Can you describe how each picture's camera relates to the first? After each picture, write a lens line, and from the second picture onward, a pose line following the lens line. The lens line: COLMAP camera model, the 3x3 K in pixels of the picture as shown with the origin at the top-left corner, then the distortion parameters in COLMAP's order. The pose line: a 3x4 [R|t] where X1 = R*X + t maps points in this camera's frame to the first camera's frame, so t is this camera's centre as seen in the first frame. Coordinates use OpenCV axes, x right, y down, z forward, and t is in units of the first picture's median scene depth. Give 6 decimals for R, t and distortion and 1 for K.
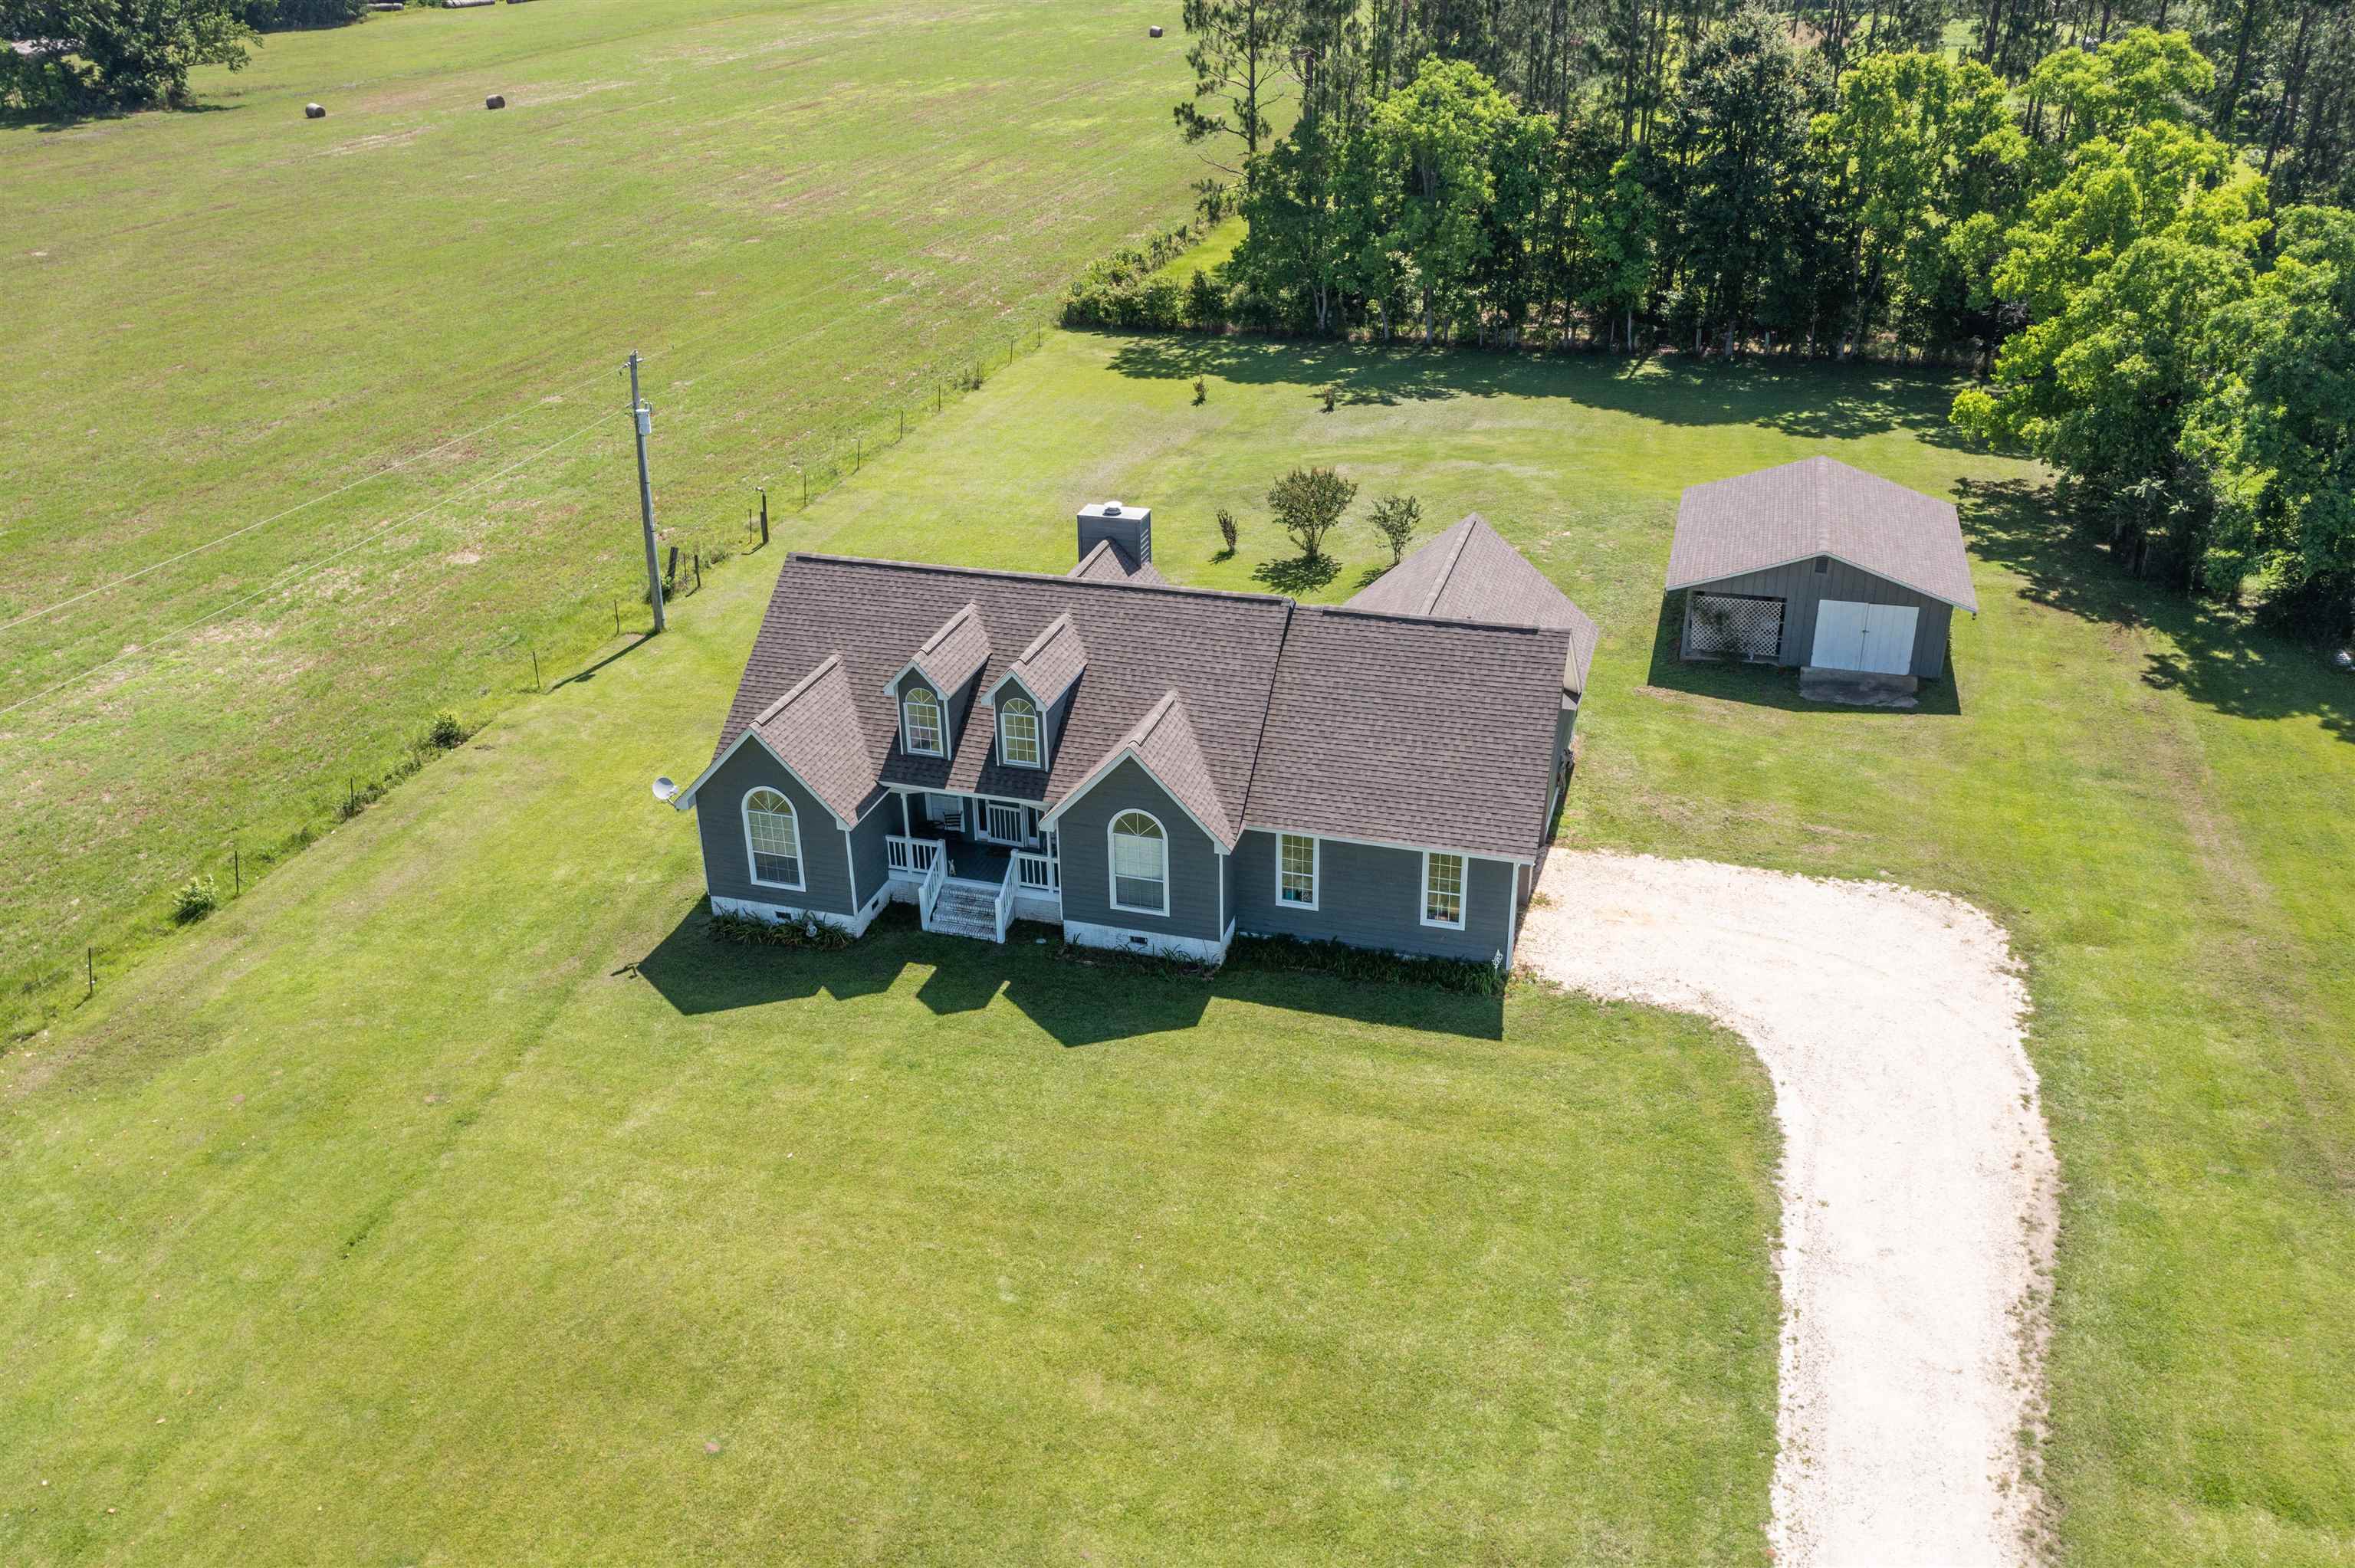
lens RADIAL K [[1879.0, 0, 1177.5], [0, 1879.0, 784.0], [0, 0, 1]] dist [0.004583, 0.006506]
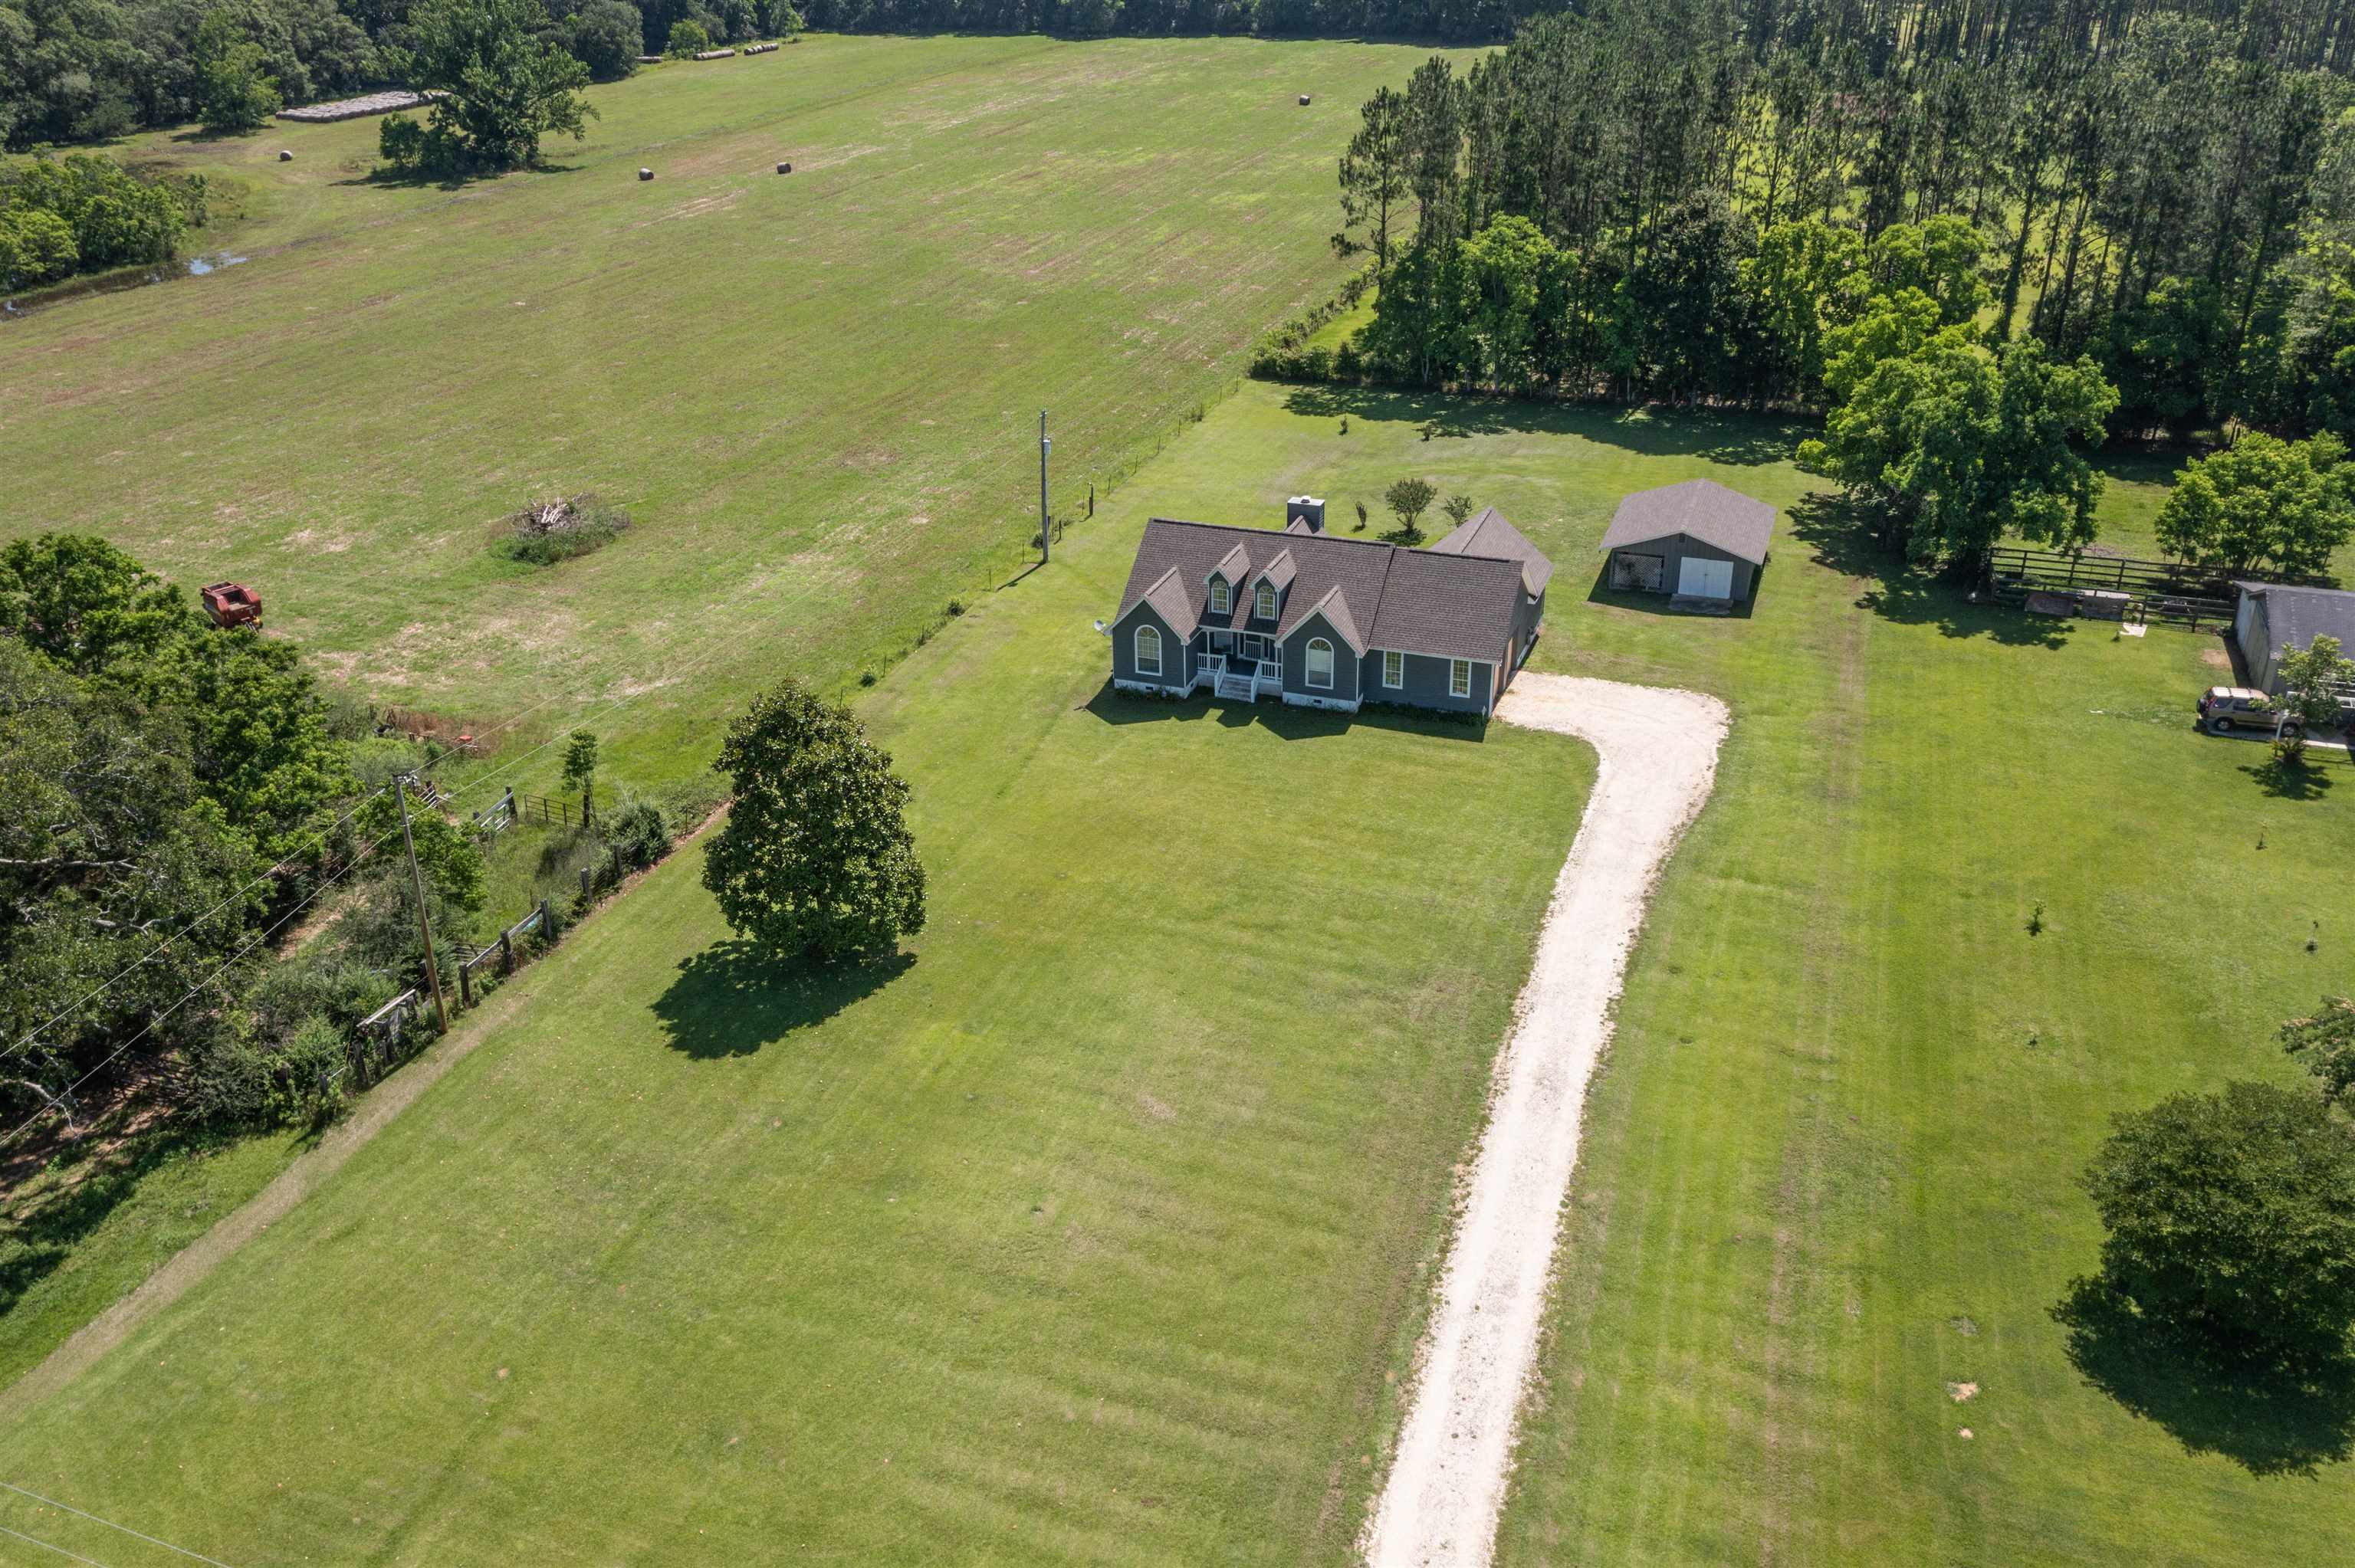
lens RADIAL K [[1879.0, 0, 1177.5], [0, 1879.0, 784.0], [0, 0, 1]] dist [0.004583, 0.006506]
pose [[0.997840, 0.030440, -0.058217, -0.029377], [-0.030149, 0.999528, 0.005867, 0.094475], [0.058368, -0.004099, 0.998287, -0.640750]]
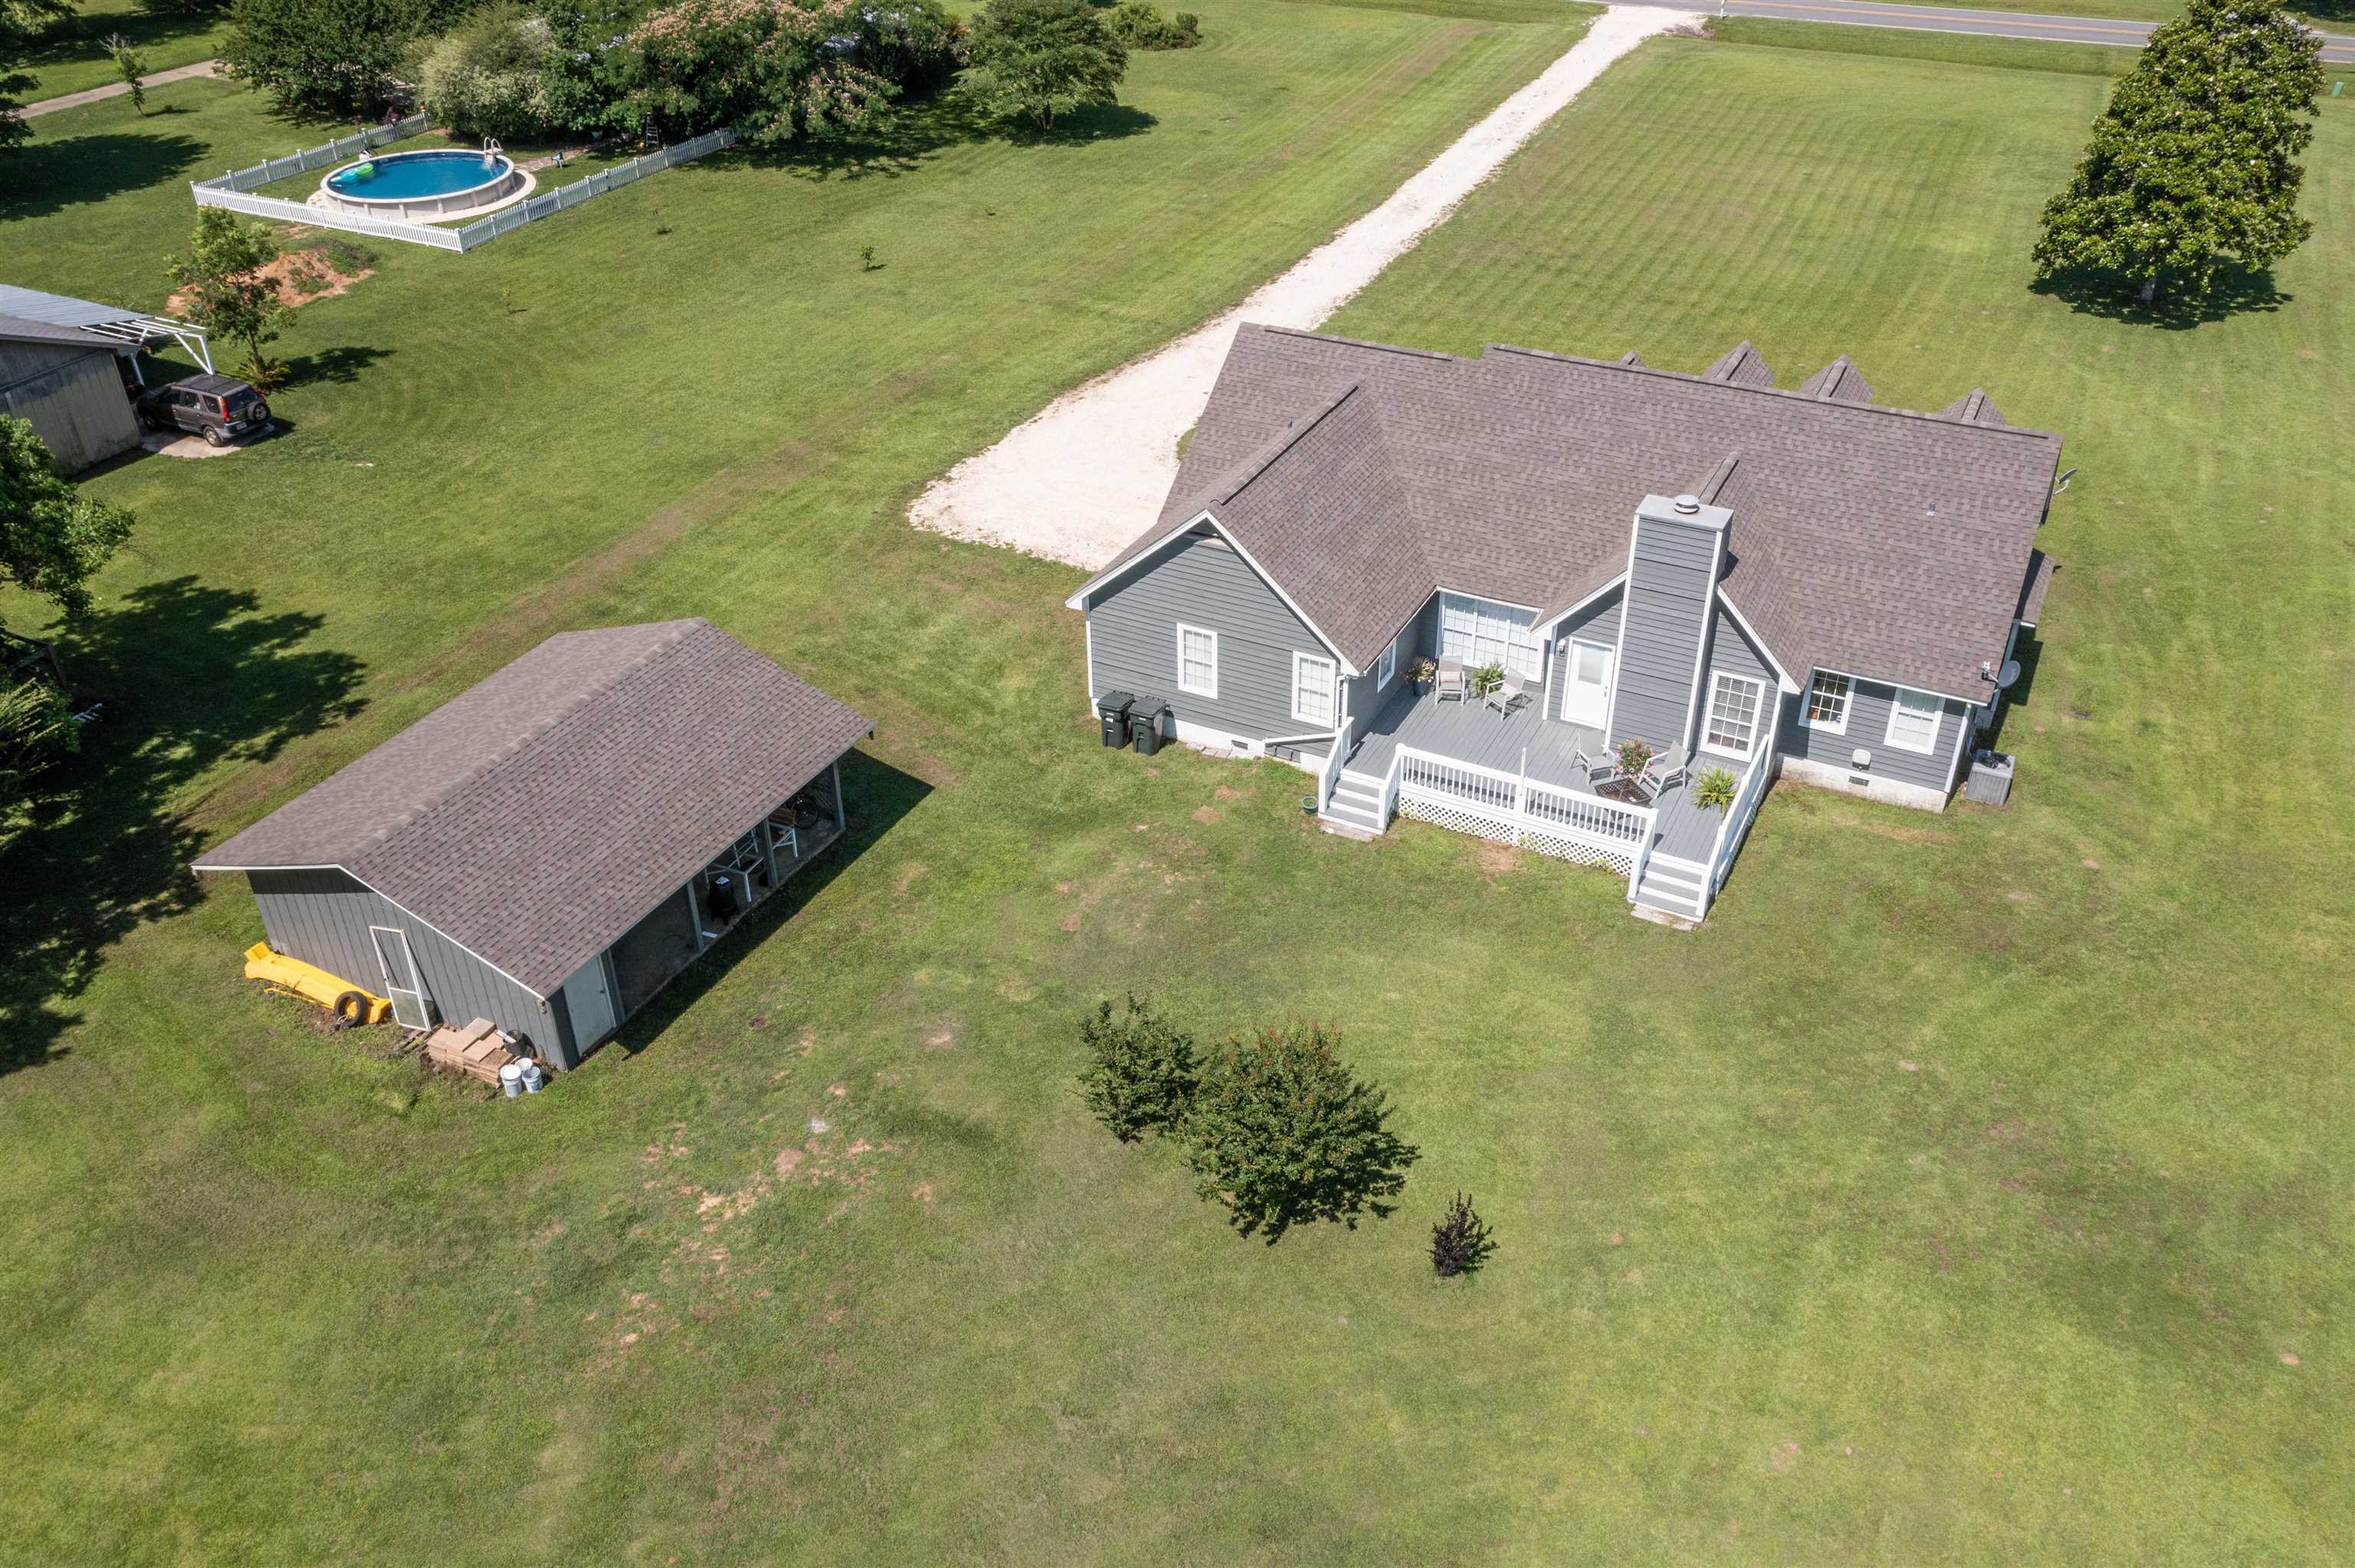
lens RADIAL K [[1879.0, 0, 1177.5], [0, 1879.0, 784.0], [0, 0, 1]] dist [0.004583, 0.006506]
pose [[-0.984170, -0.076509, 0.159862, 0.024032], [0.099458, 0.508157, 0.855503, -0.502167], [-0.146688, 0.857860, -0.492503, 0.986786]]
